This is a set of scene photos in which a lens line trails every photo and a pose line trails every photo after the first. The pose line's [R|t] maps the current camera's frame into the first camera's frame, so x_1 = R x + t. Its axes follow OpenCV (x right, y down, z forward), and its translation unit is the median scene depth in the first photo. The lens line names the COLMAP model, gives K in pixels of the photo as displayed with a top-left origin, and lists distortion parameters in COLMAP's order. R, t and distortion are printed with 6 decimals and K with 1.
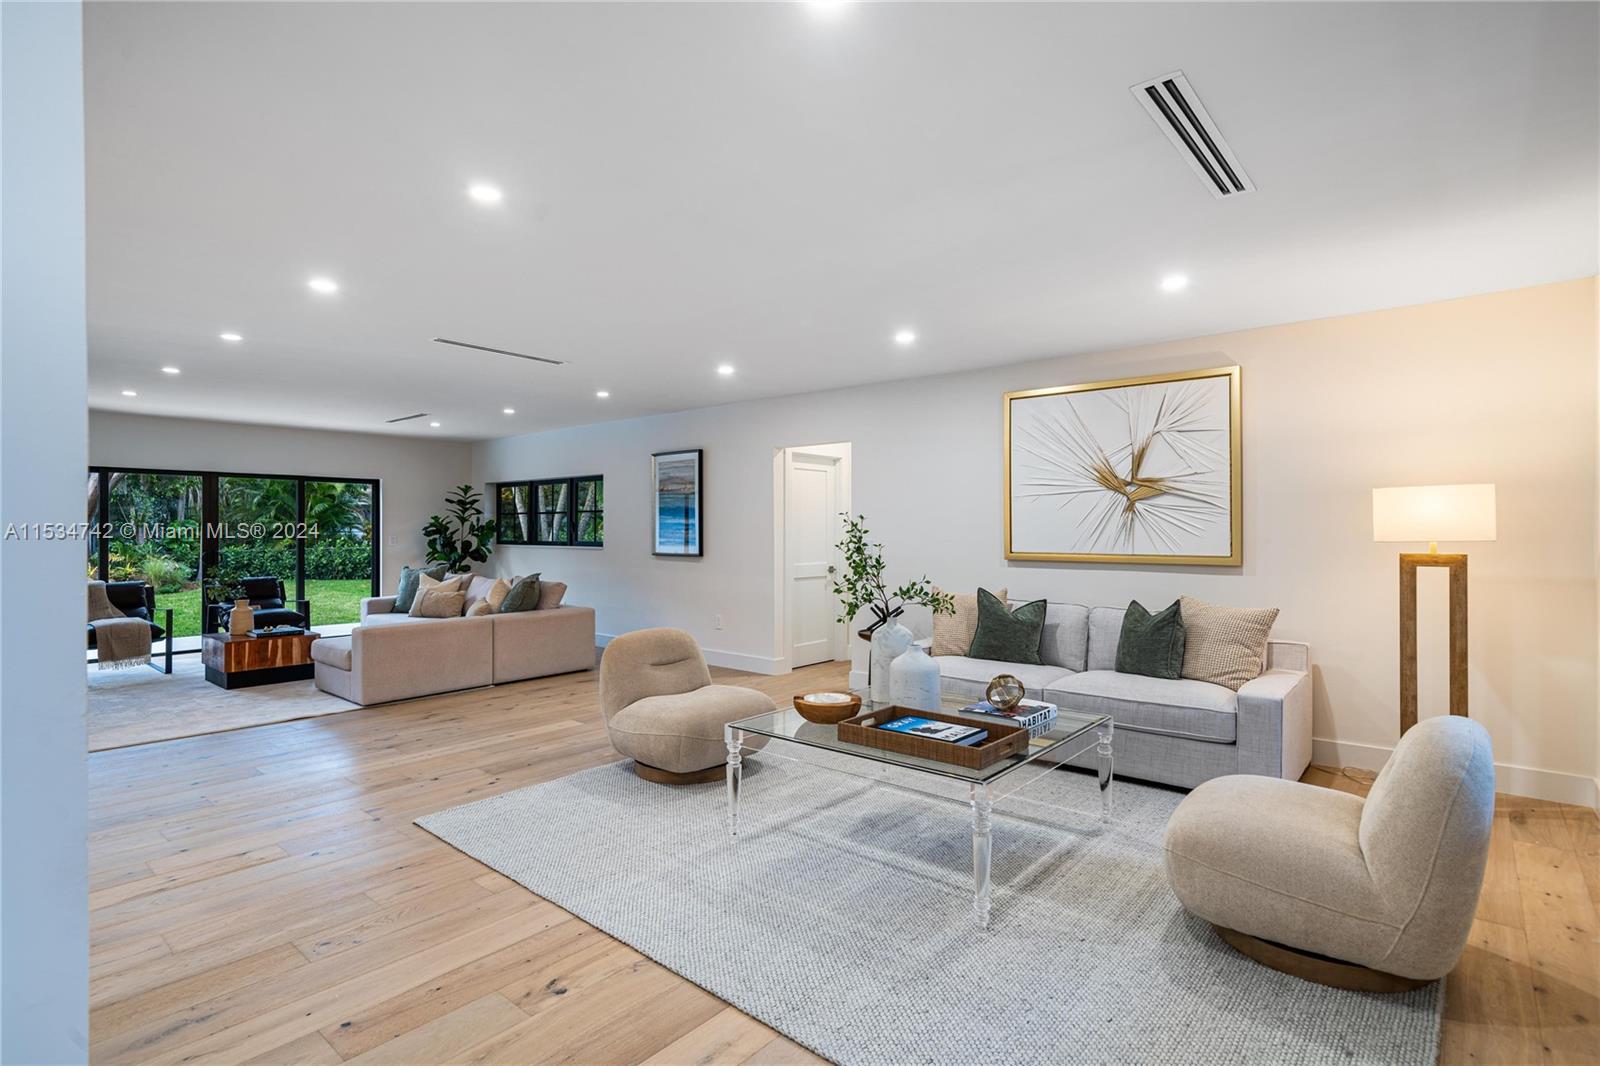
lens RADIAL K [[785.6, 0, 803.1], [0, 785.6, 527.1], [0, 0, 1]] dist [-0.001028, 0.001412]
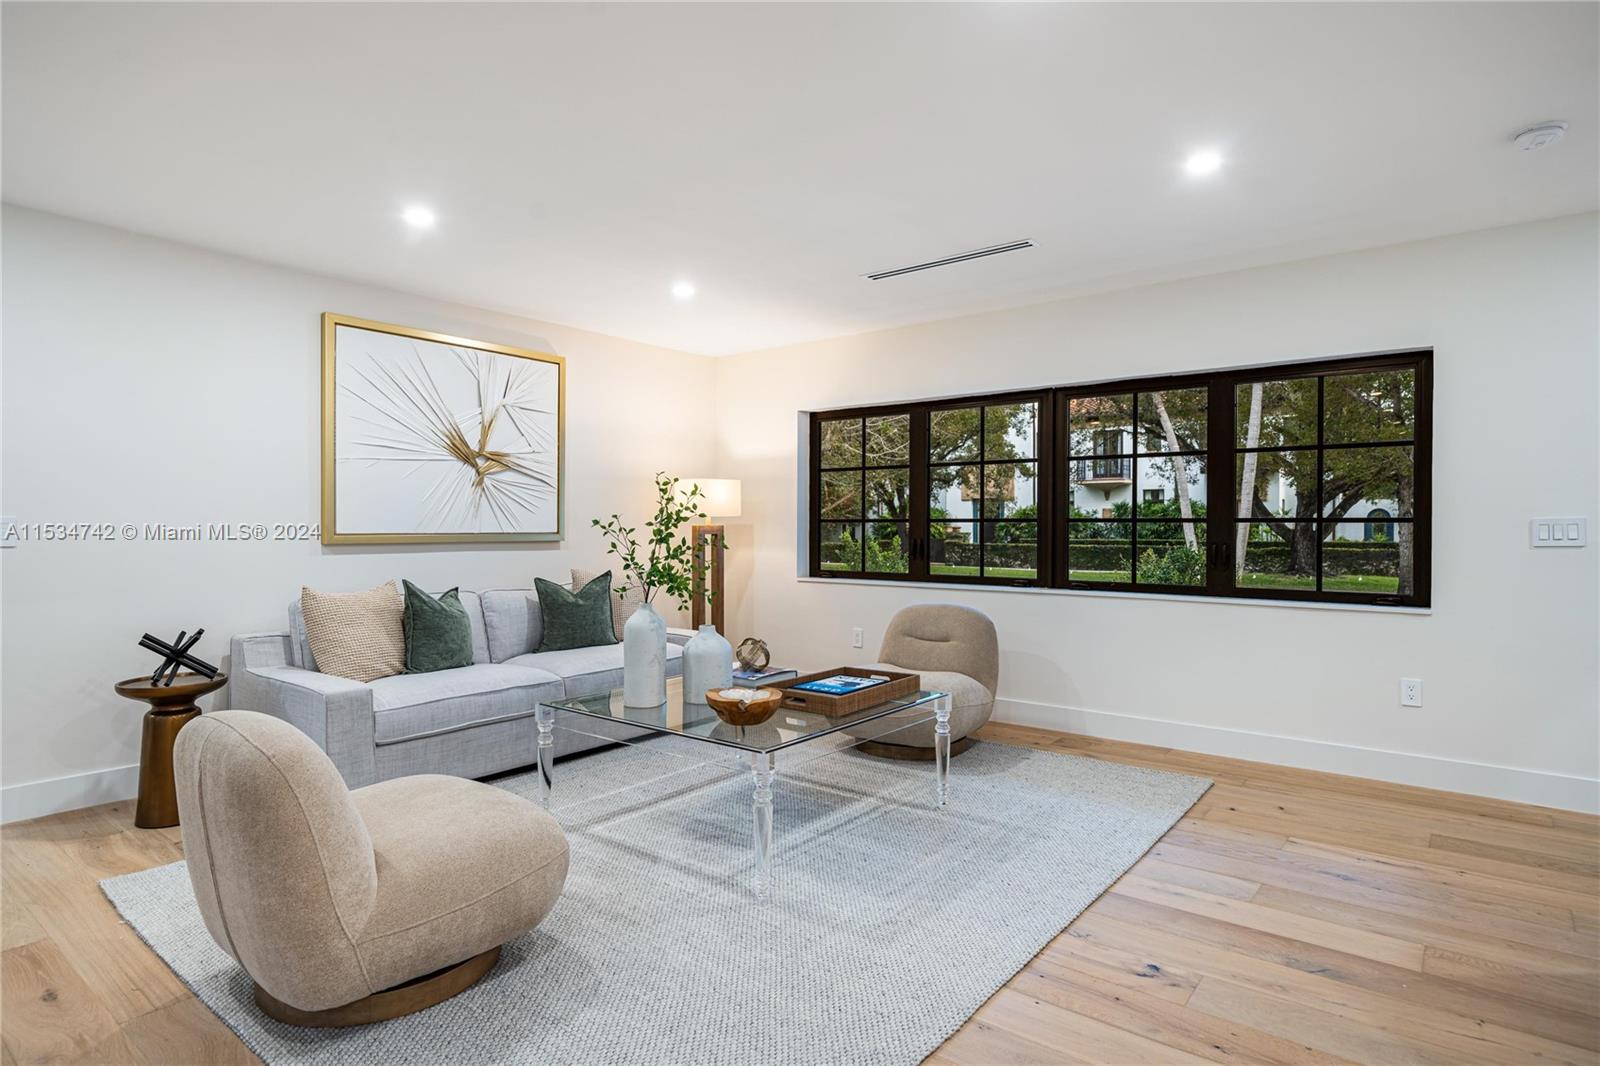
lens RADIAL K [[851.2, 0, 806.6], [0, 851.2, 535.0], [0, 0, 1]] dist [-0.000227, -0.000382]
pose [[-0.035941, -0.008819, 0.999315, -0.810826], [-0.001928, 0.999960, 0.008755, 0.038155], [-0.999352, -0.001612, -0.035957, 0.897919]]
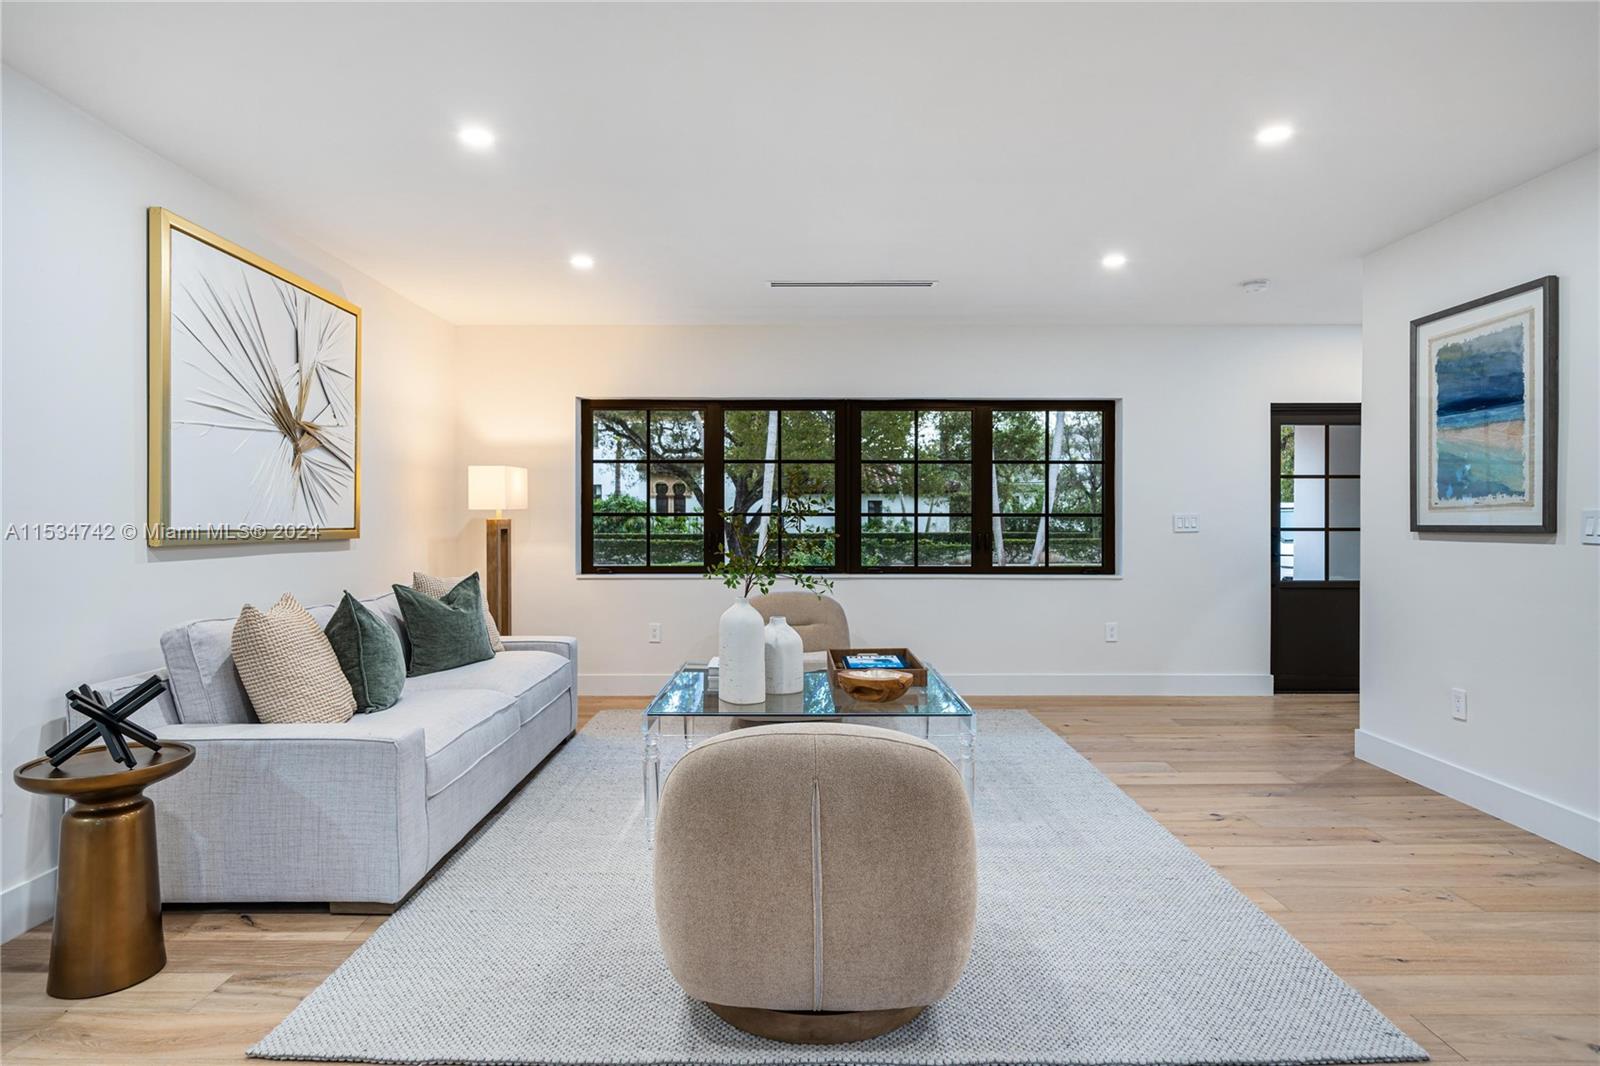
lens RADIAL K [[885.2, 0, 798.6], [0, 885.2, 526.6], [0, 0, 1]] dist [-0.007760, 0.000675]
pose [[-0.644791, -0.003287, 0.764352, -0.639913], [0.000442, 0.999989, 0.004673, 0.040507], [-0.764359, 0.003351, -0.644783, 1.599332]]
